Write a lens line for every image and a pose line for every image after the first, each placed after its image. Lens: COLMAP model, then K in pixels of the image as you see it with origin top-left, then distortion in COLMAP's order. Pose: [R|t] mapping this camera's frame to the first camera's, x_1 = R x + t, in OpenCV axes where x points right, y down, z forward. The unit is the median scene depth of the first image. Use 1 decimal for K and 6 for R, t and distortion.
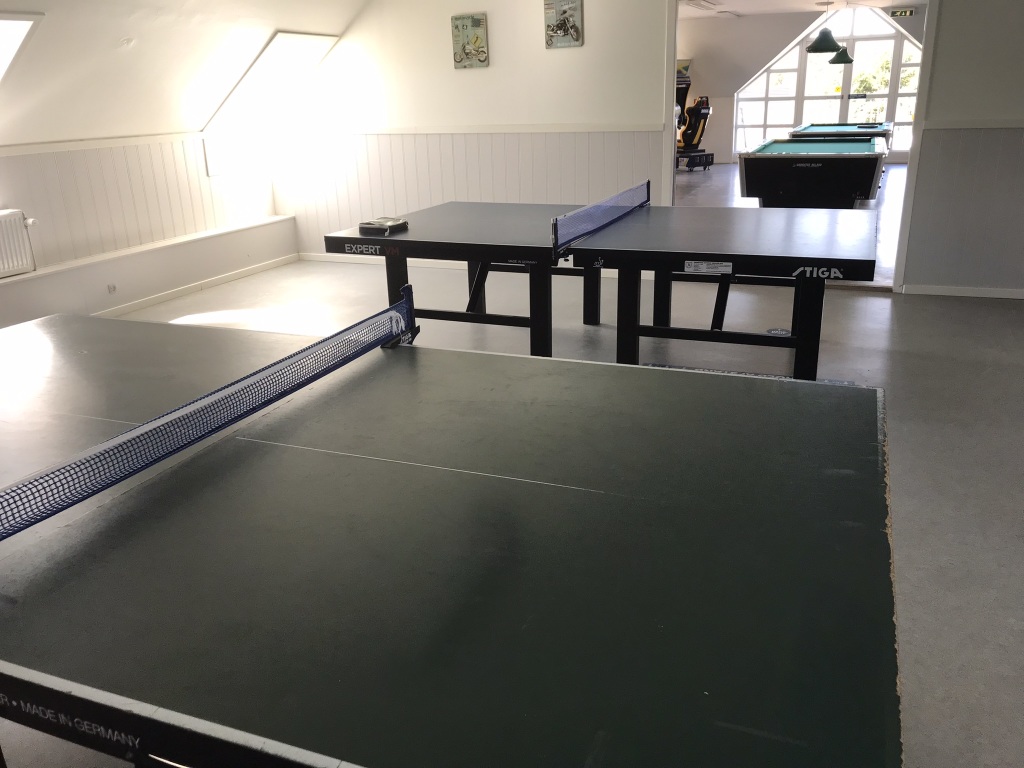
lens RADIAL K [[843.4, 0, 512.5], [0, 843.4, 384.9], [0, 0, 1]] dist [0.006363, 0.007689]
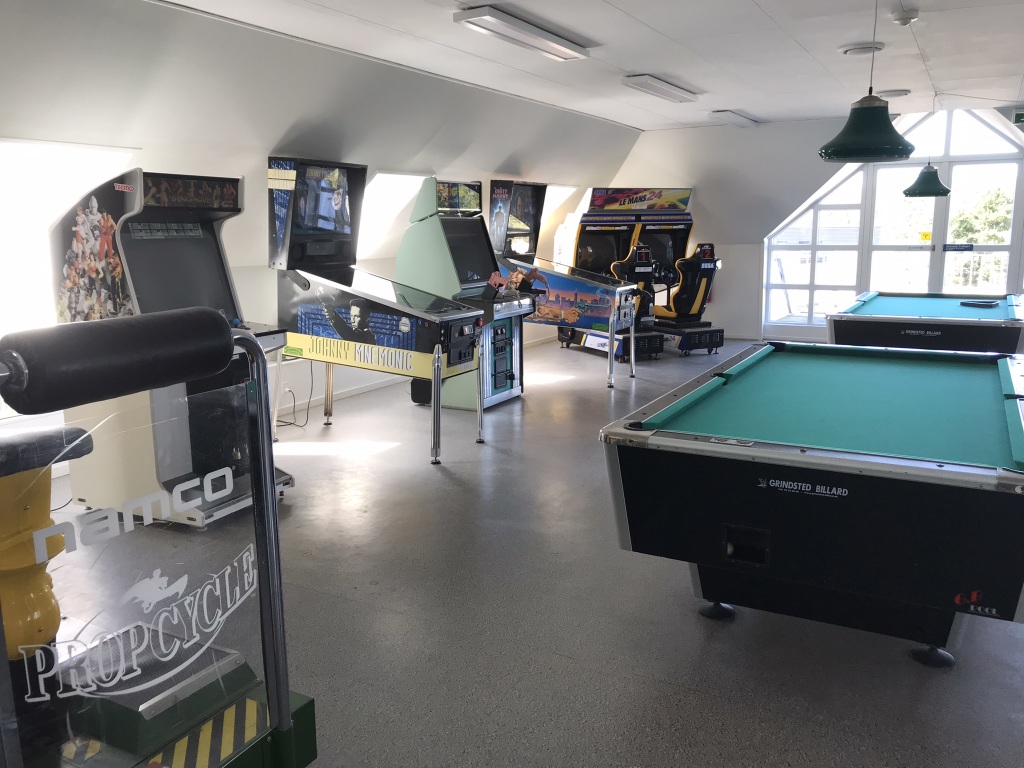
lens RADIAL K [[843.4, 0, 511.4], [0, 843.4, 382.3], [0, 0, 1]] dist [0.006363, 0.007689]
pose [[0.993791, 0.036740, -0.105023, 0.146194], [-0.051891, 0.988012, -0.145392, -0.132664], [0.098422, 0.149939, 0.983784, 0.361136]]
